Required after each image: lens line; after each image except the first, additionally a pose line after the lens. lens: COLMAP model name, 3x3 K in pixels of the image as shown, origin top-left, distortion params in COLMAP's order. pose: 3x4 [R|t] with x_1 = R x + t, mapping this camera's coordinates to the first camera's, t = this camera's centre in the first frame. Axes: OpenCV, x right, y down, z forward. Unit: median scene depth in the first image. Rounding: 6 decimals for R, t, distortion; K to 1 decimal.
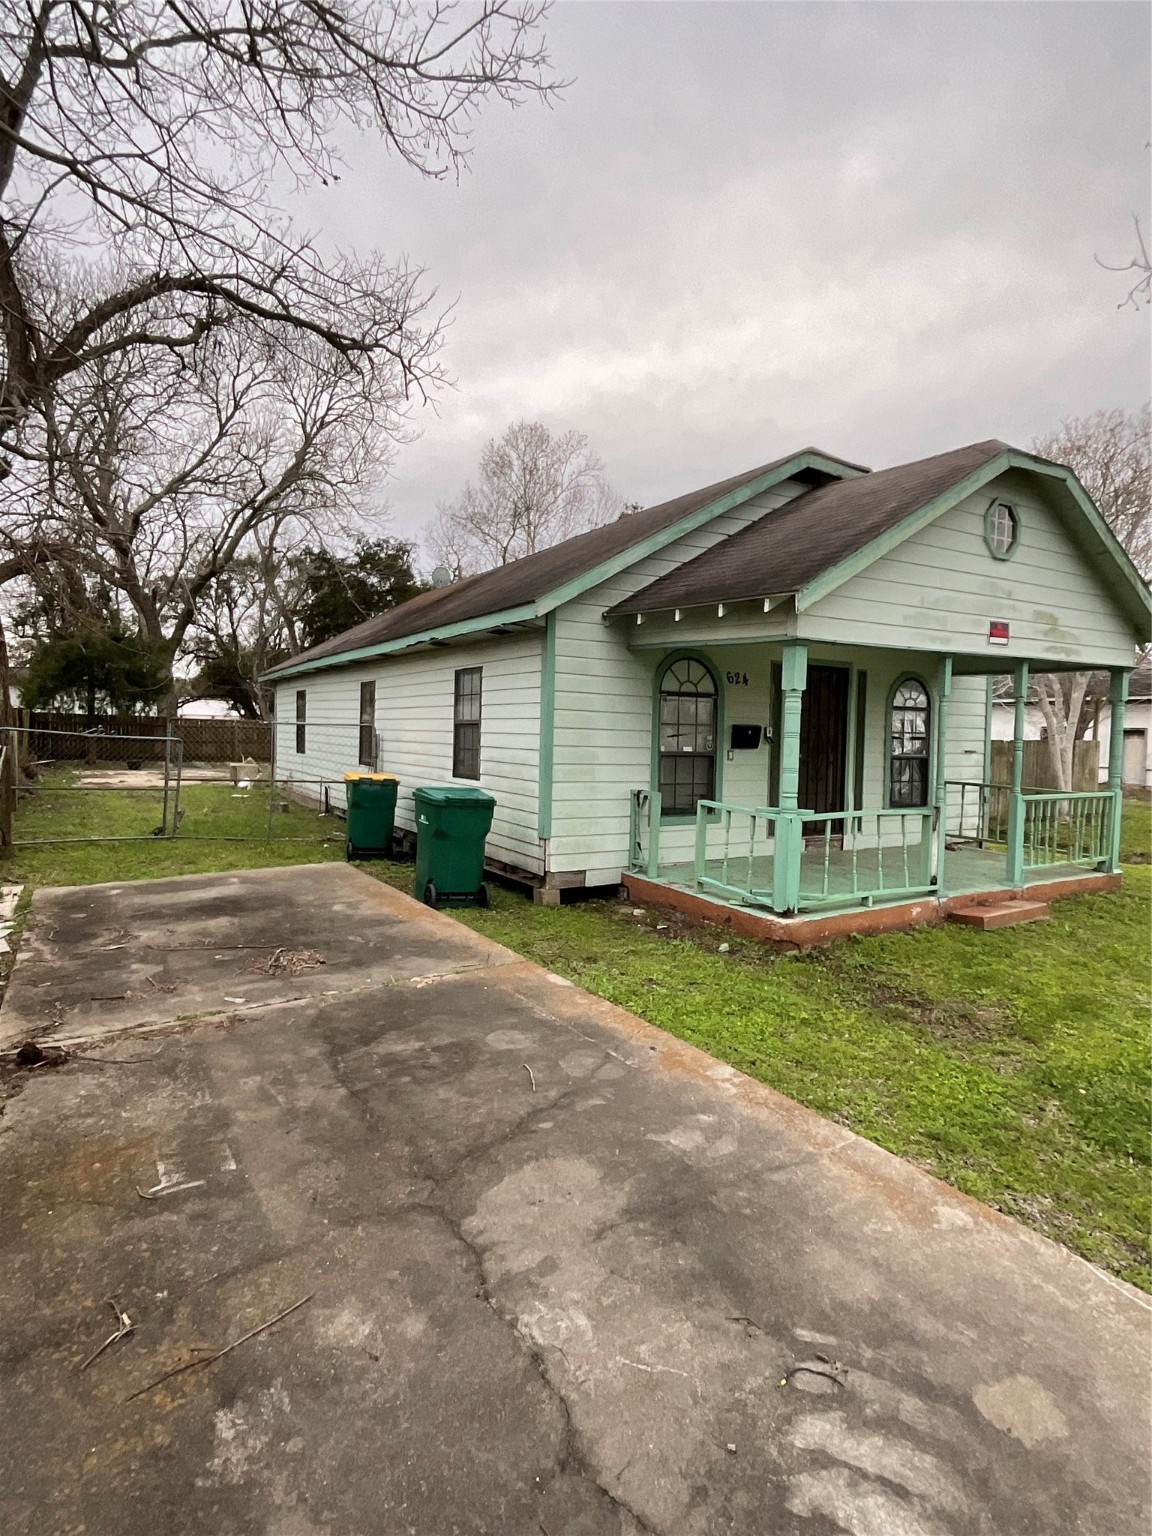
lens RADIAL K [[802.4, 0, 573.7], [0, 802.4, 766.1], [0, 0, 1]] dist [-0.007588, -0.000663]
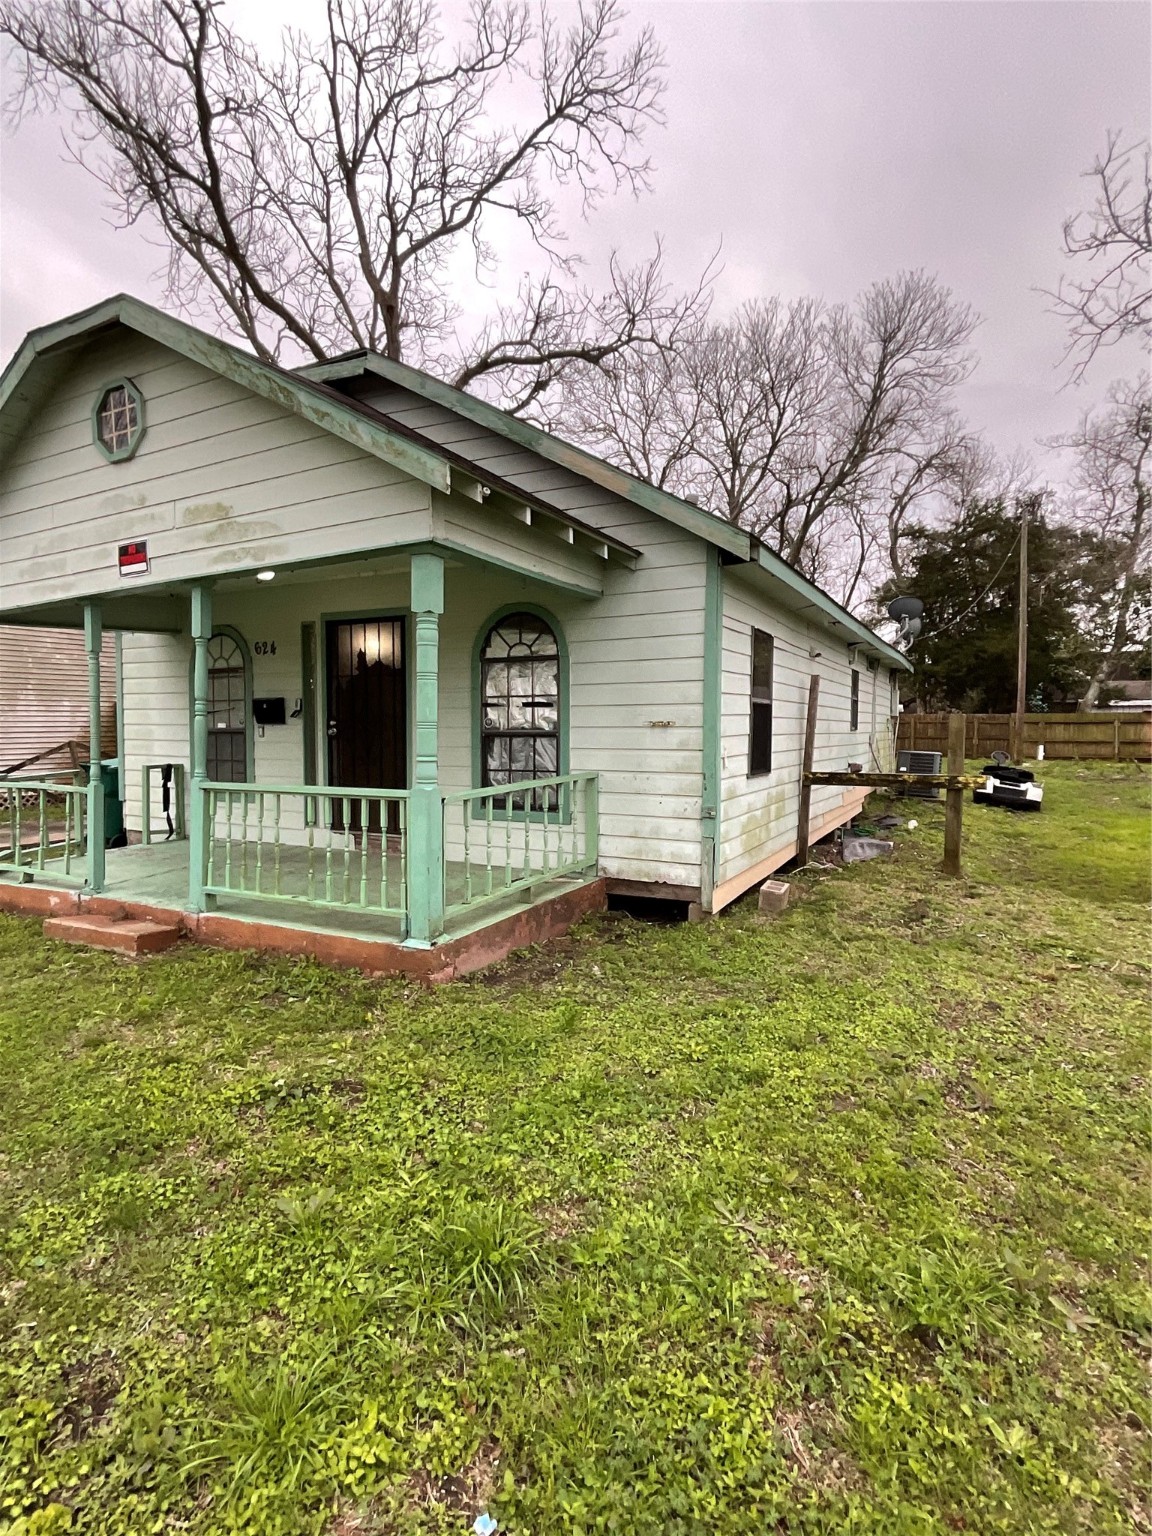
lens RADIAL K [[802.4, 0, 572.7], [0, 802.4, 766.6], [0, 0, 1]] dist [-0.007588, -0.000663]
pose [[0.531365, 0.021759, -0.846863, 1.214542], [-0.021664, 0.999692, 0.012093, 0.008400], [0.846866, 0.011921, 0.531673, 0.838219]]
